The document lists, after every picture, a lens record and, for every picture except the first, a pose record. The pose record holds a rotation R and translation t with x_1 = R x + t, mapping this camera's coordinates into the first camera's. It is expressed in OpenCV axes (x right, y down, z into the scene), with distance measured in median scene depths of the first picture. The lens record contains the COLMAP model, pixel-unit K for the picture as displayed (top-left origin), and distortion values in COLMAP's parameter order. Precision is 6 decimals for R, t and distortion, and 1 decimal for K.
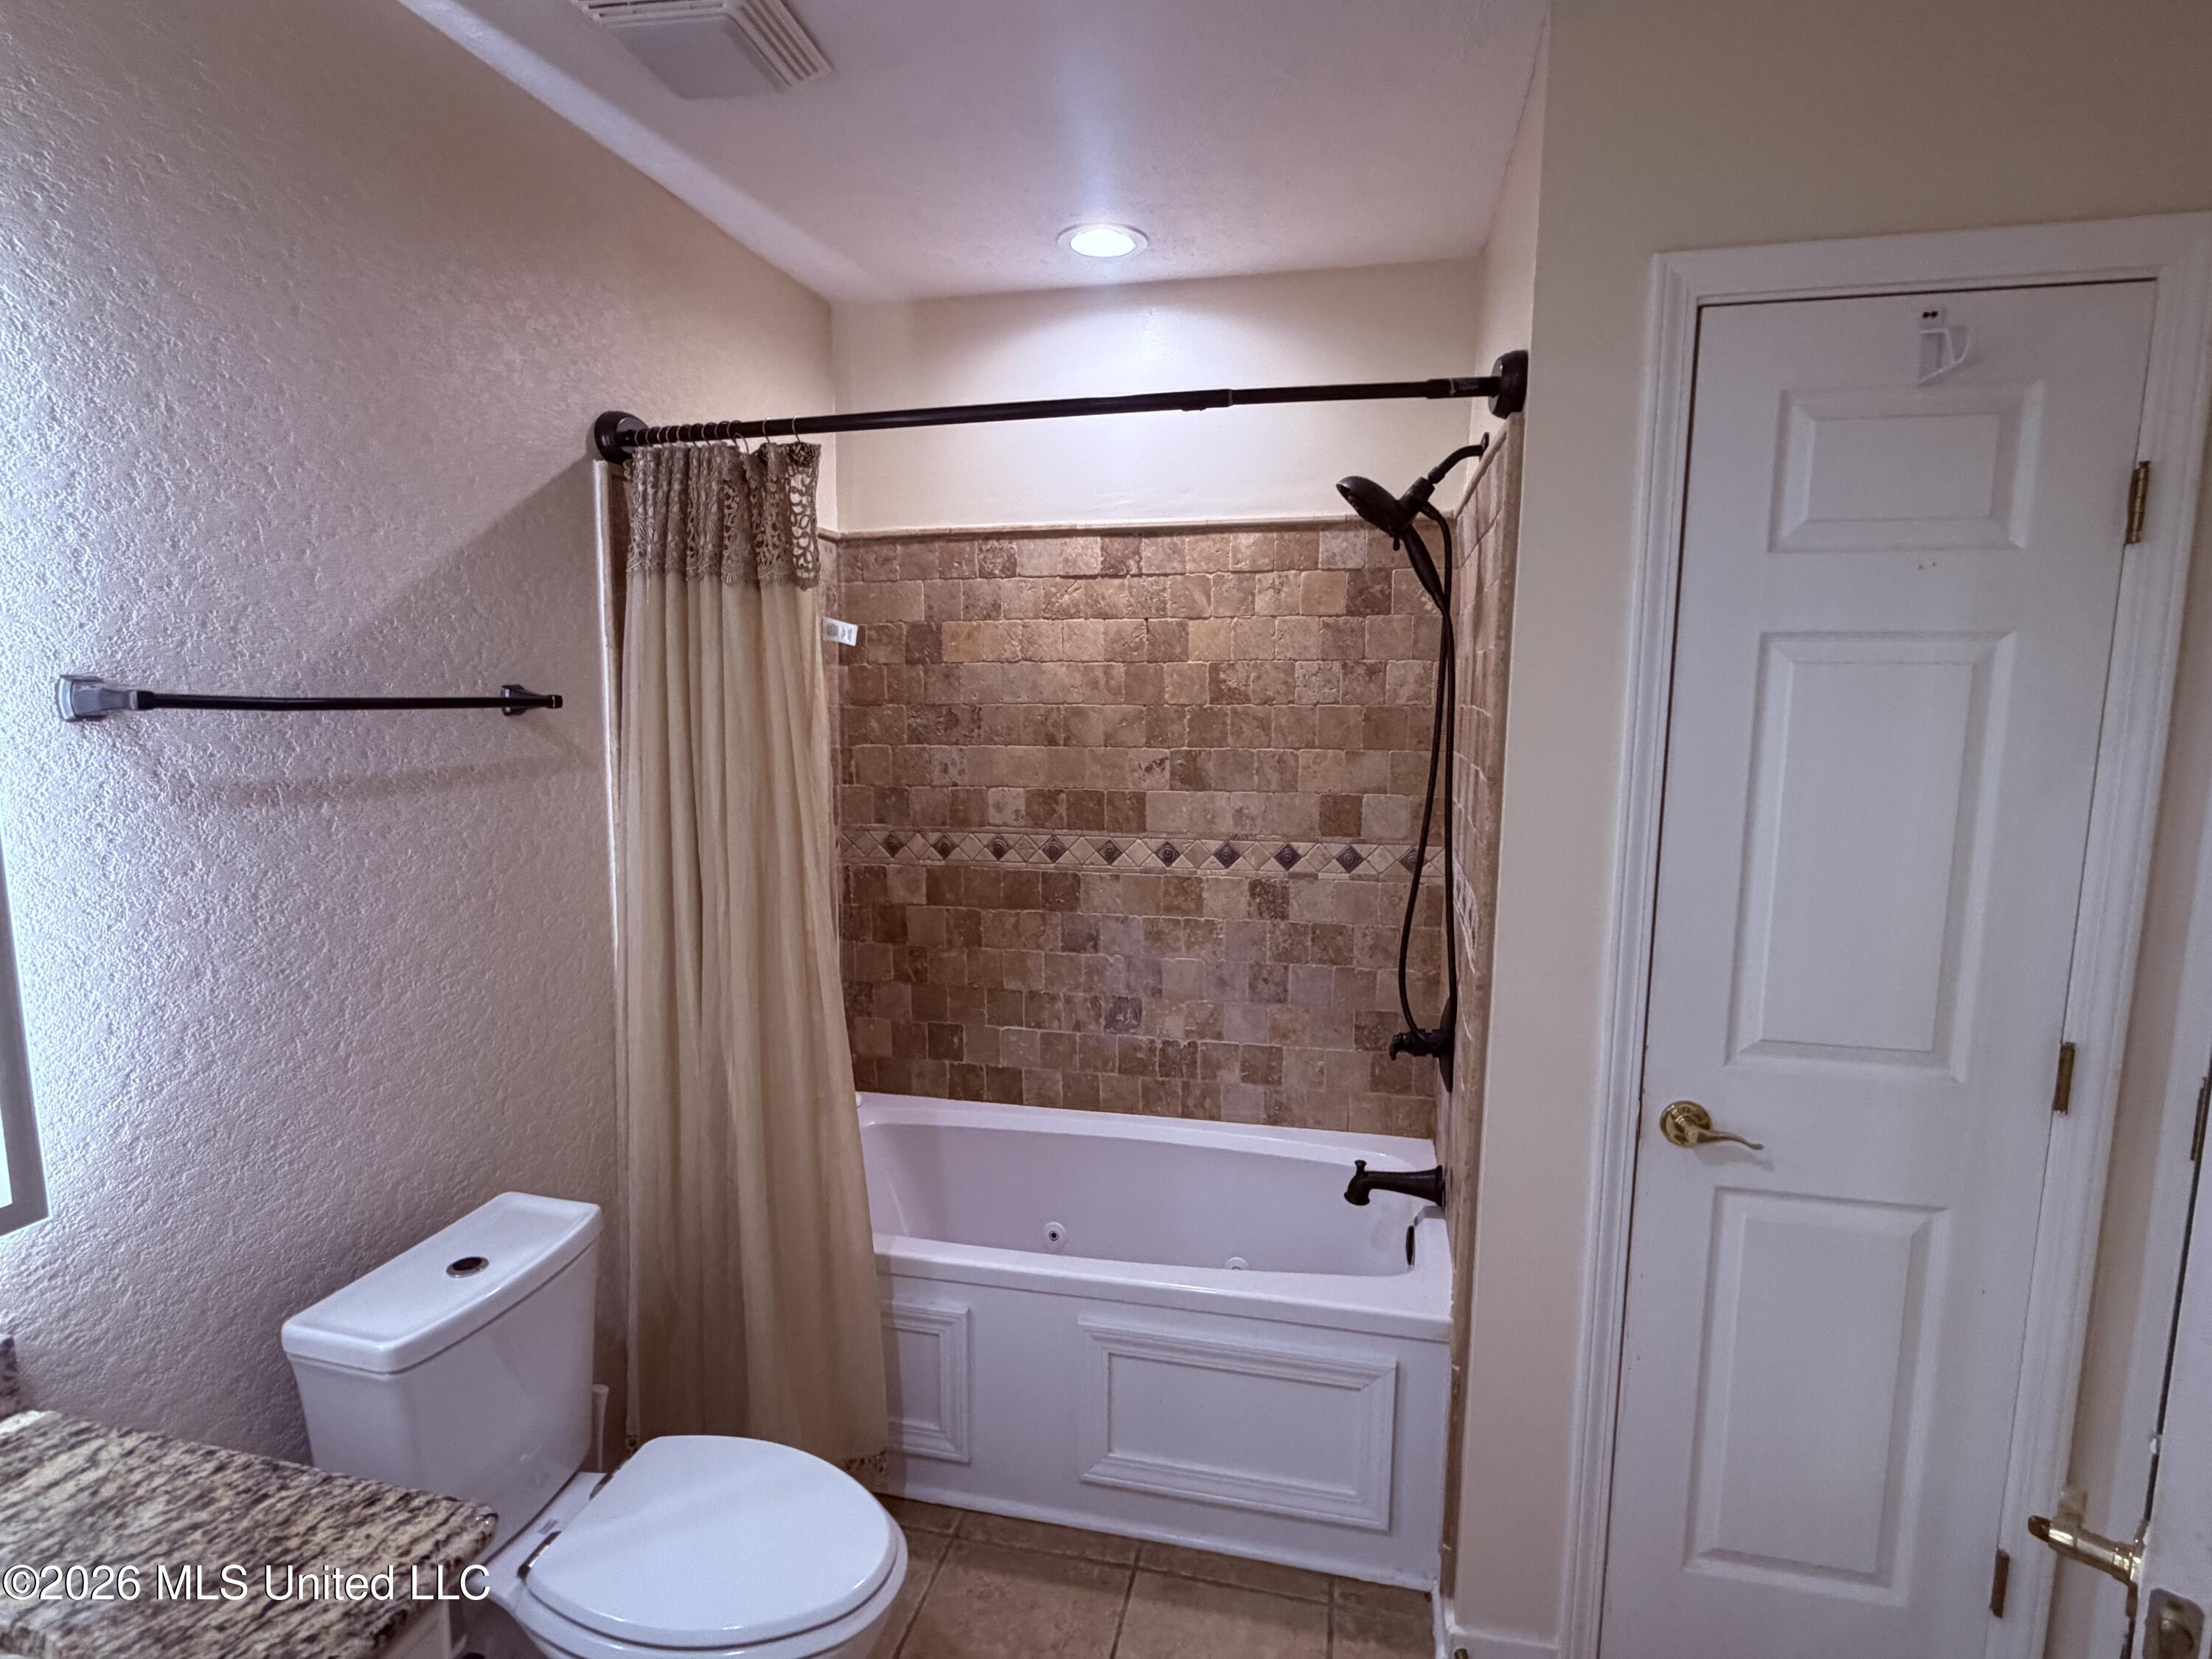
lens RADIAL K [[1120.9, 0, 1101.9], [0, 1120.9, 835.9], [0, 0, 1]] dist [-0.000293, 0.000232]
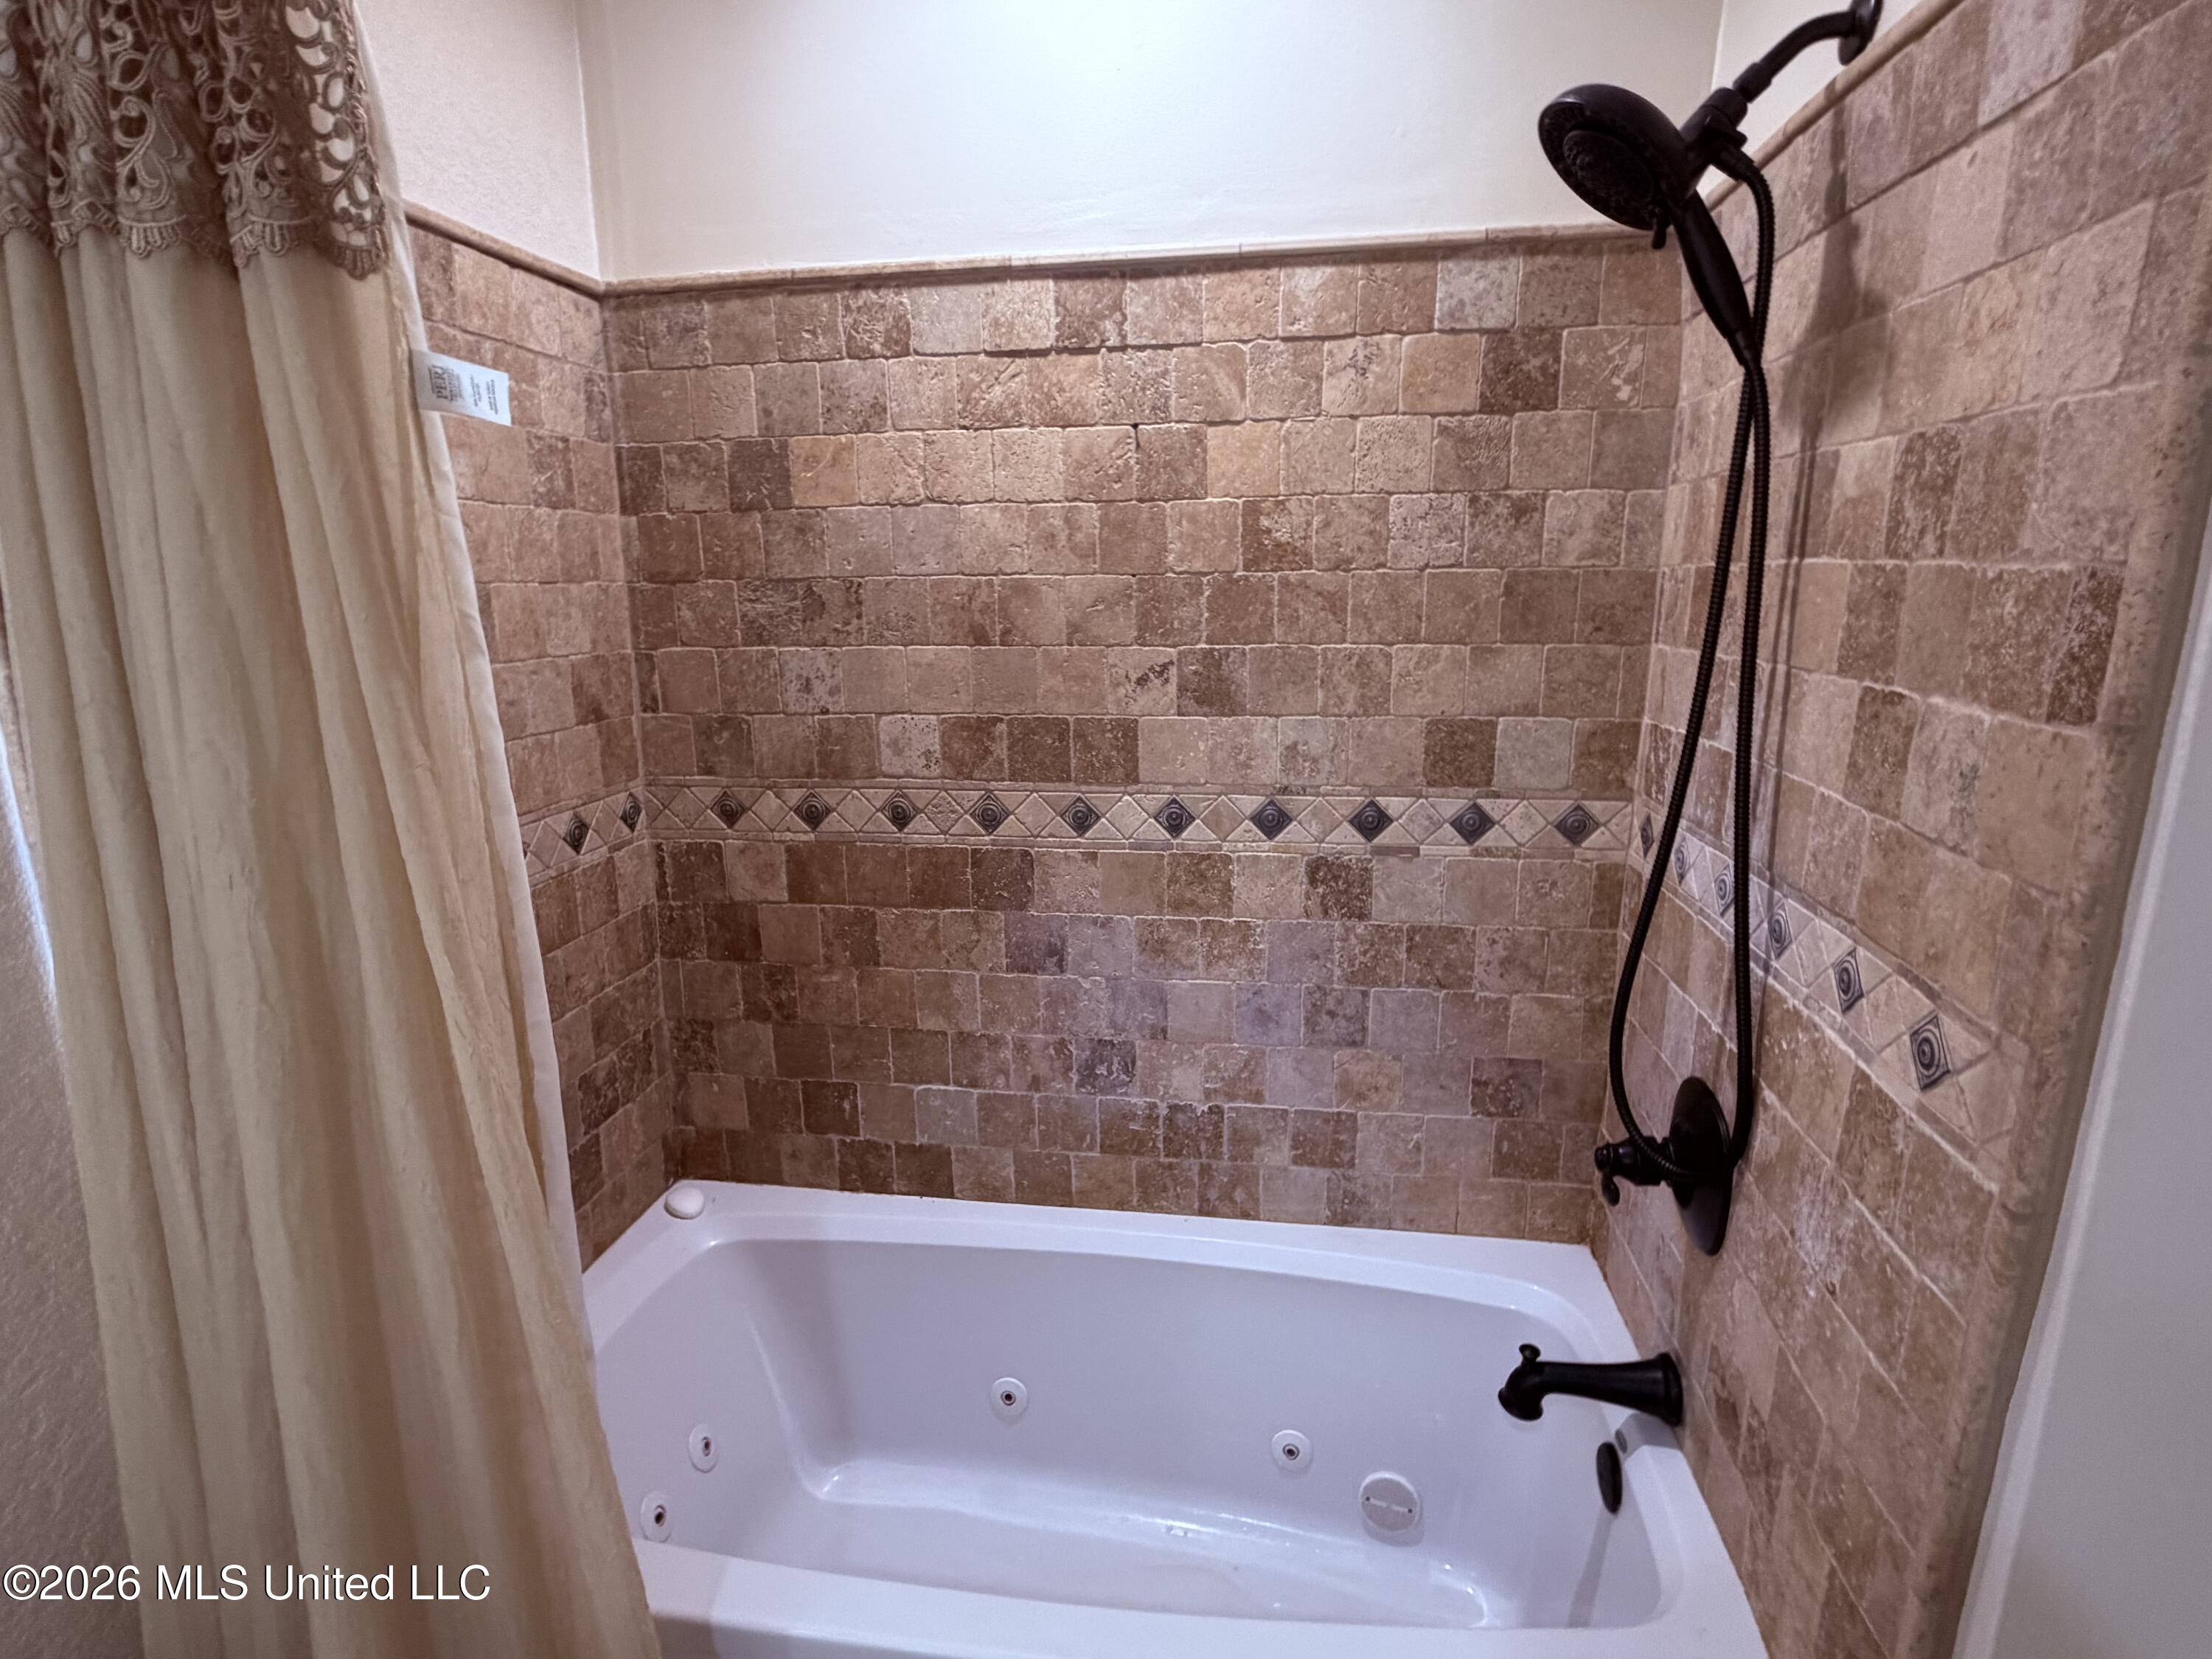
lens RADIAL K [[1120.9, 0, 1105.7], [0, 1120.9, 829.1], [0, 0, 1]] dist [-0.000293, 0.000232]
pose [[0.997229, -0.029246, 0.068402, -0.021369], [0.022649, 0.995191, 0.095299, -0.037066], [-0.070860, -0.093485, 0.993096, 0.377926]]
